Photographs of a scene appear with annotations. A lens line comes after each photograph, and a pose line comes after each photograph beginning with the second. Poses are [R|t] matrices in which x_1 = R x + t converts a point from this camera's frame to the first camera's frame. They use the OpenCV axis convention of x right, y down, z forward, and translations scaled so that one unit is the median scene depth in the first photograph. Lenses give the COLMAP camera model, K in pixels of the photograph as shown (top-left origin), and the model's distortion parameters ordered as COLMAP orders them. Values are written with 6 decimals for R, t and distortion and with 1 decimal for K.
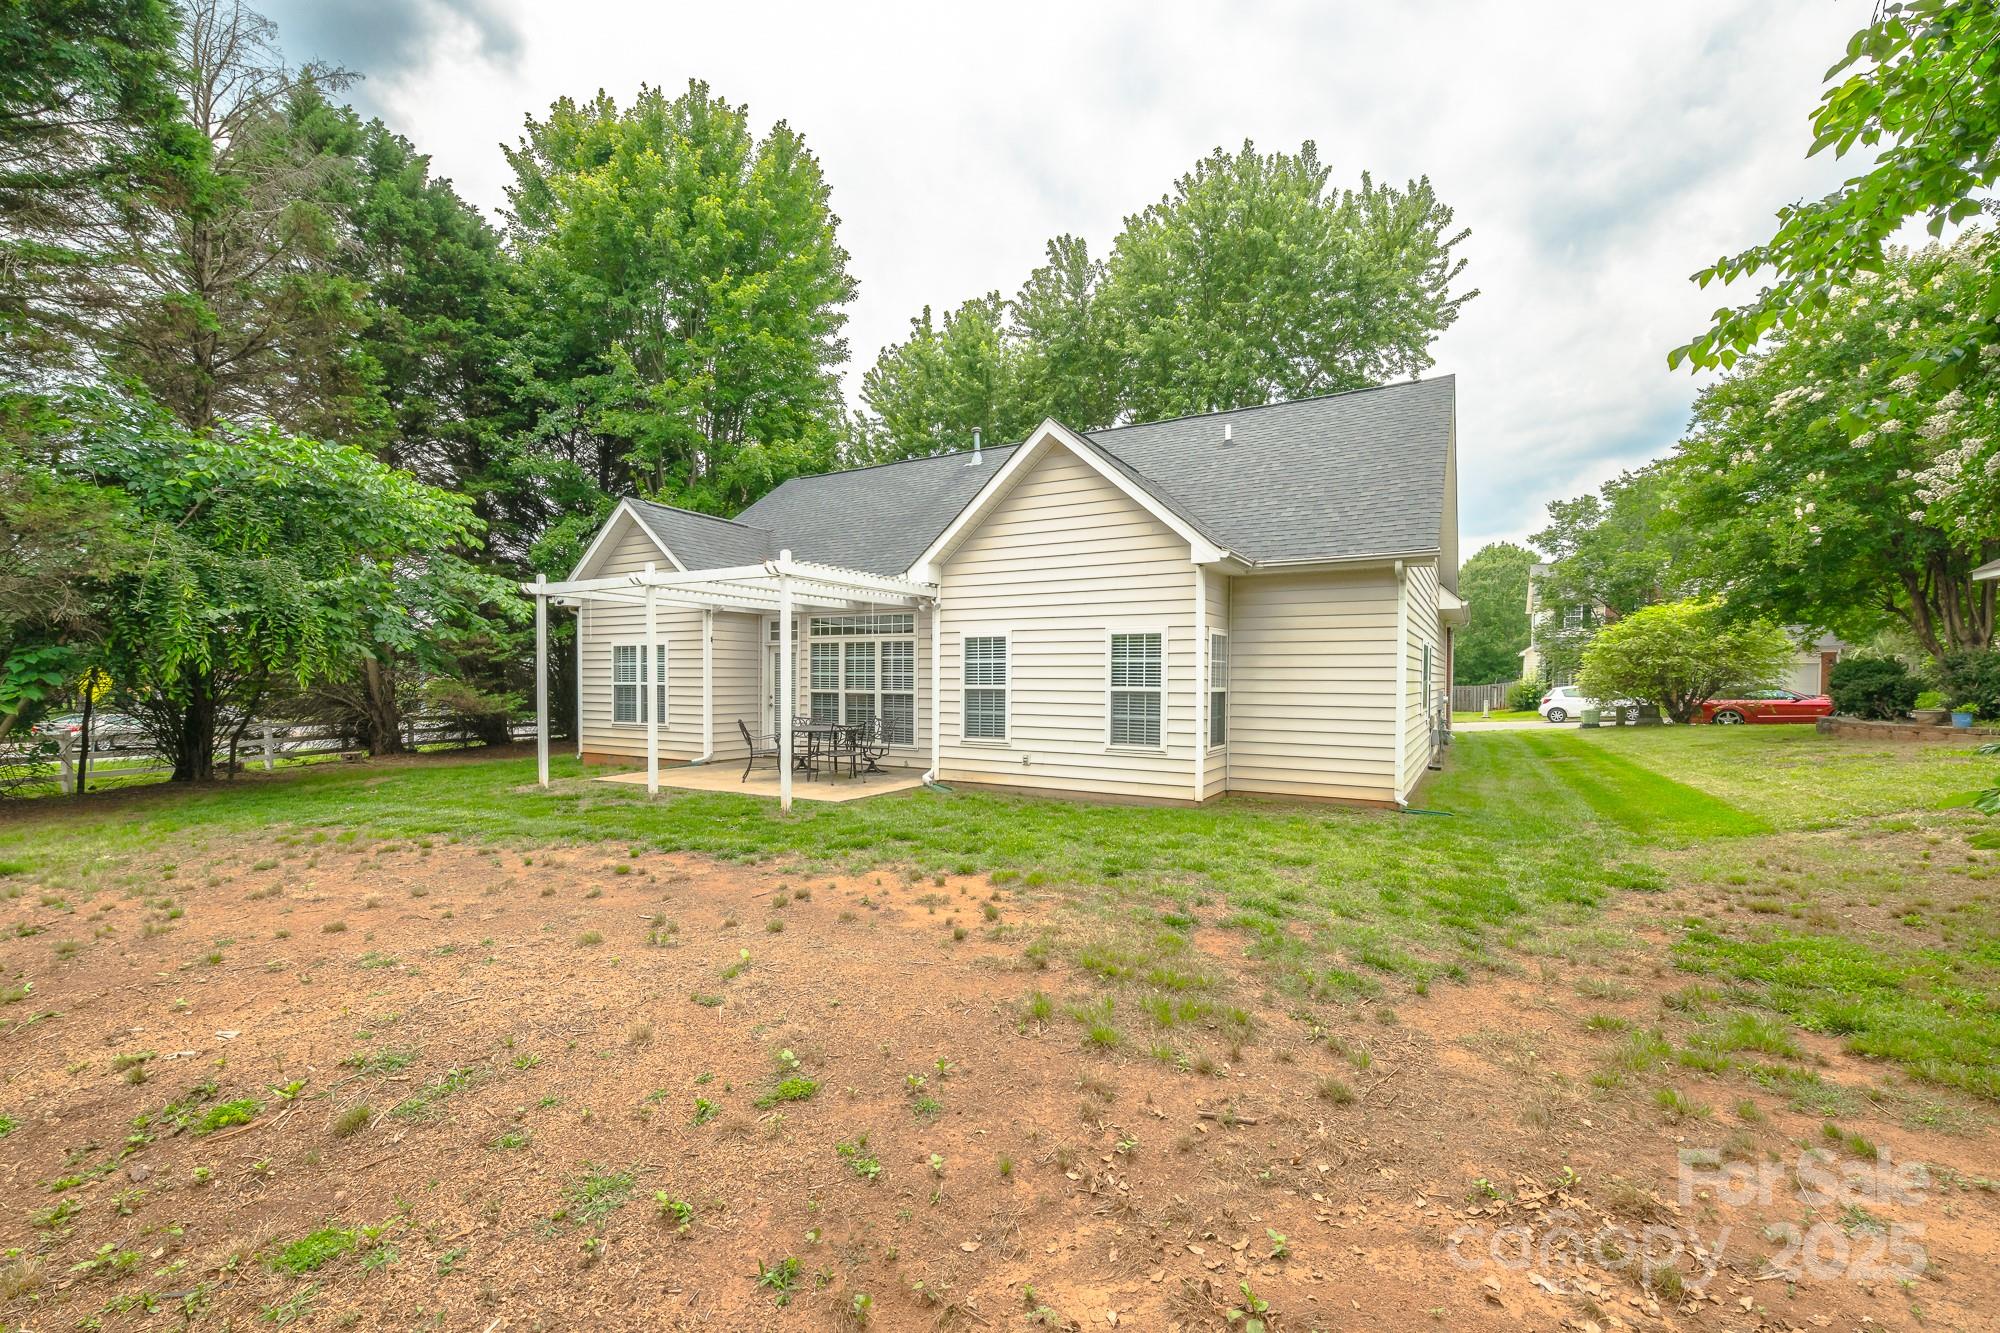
lens RADIAL K [[828.6, 0, 1005.2], [0, 828.6, 683.9], [0, 0, 1]] dist [-0.009954, -0.000091]
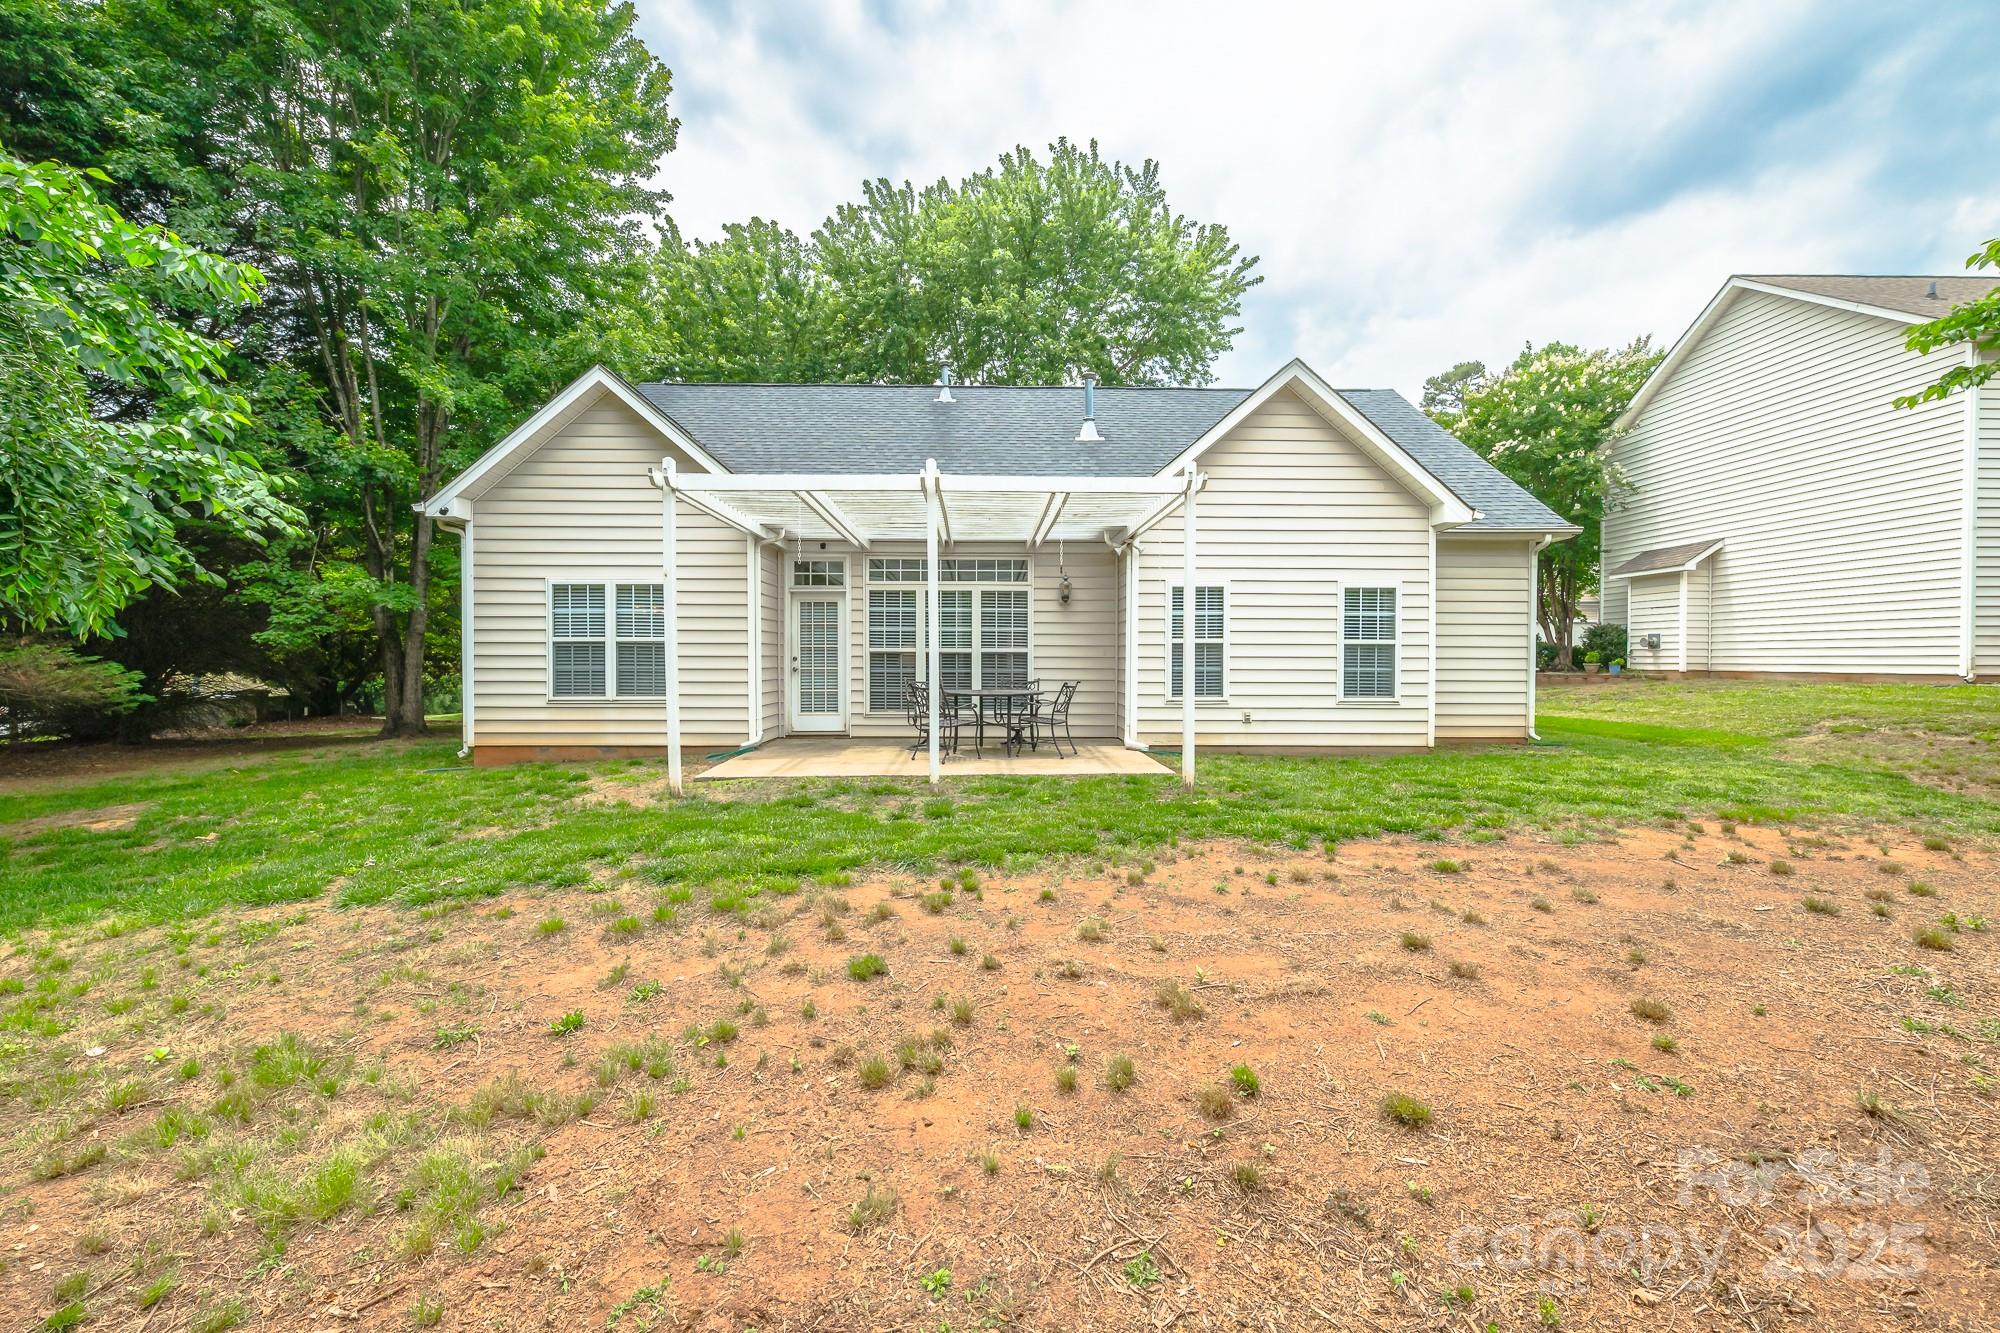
lens RADIAL K [[781.2, 0, 993.6], [0, 781.2, 668.9], [0, 0, 1]] dist [-0.002119, 0.000989]
pose [[0.861134, -0.010676, 0.508266, -0.557423], [0.004836, 0.999906, 0.012809, 0.019052], [-0.508355, -0.008572, 0.861105, 0.311452]]
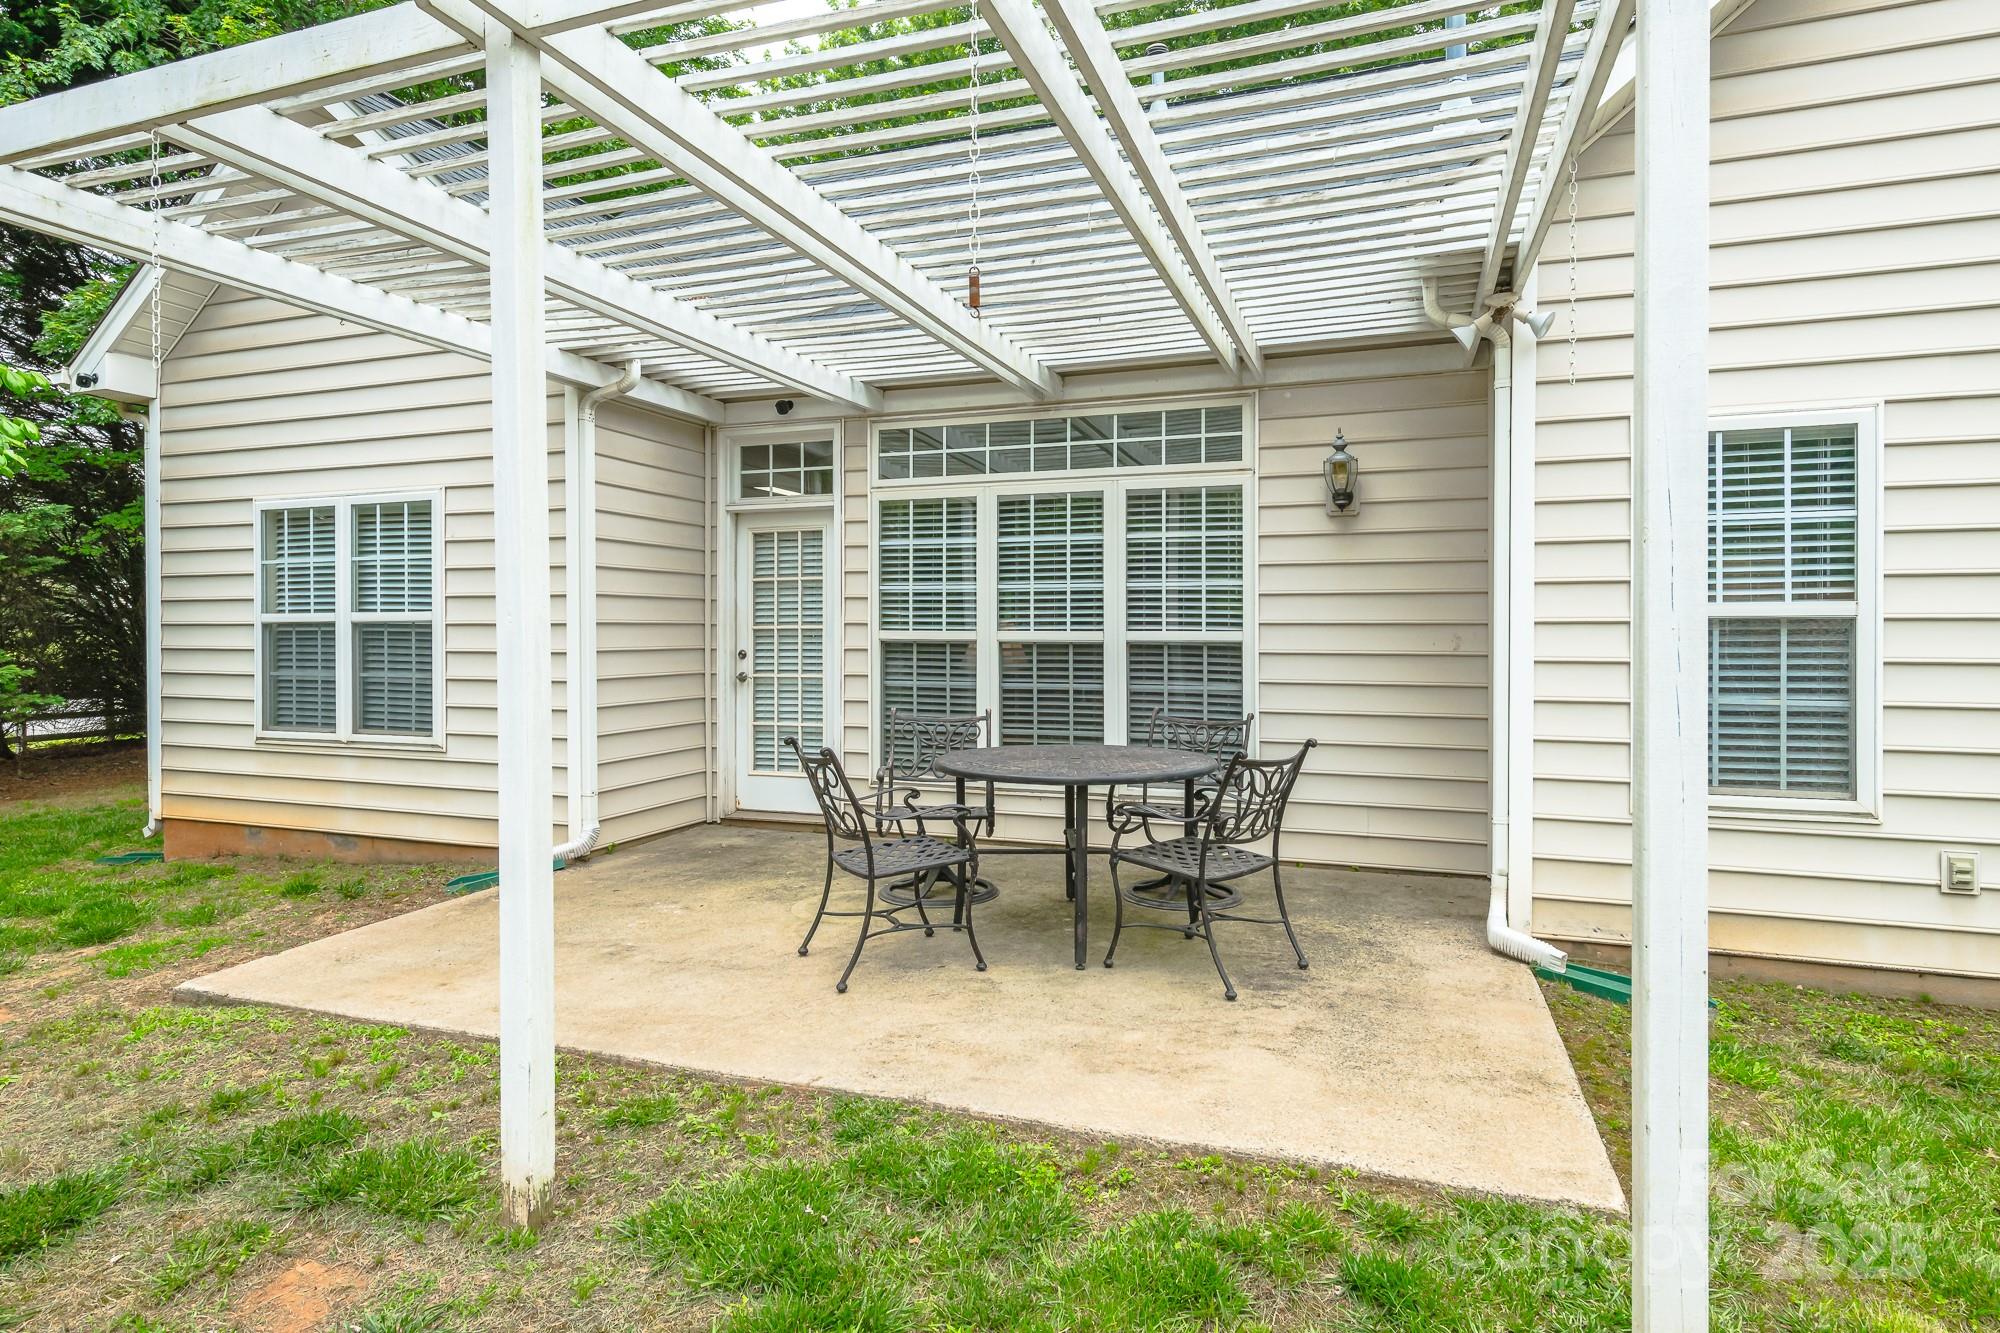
lens RADIAL K [[1081.0, 0, 1007.2], [0, 1081.0, 630.8], [0, 0, 1]] dist [0.002338, -0.000593]
pose [[0.985477, -0.005865, 0.169710, -0.280551], [0.006294, 0.999978, -0.001995, 0.008187], [-0.169694, 0.003034, 0.985492, 0.578861]]
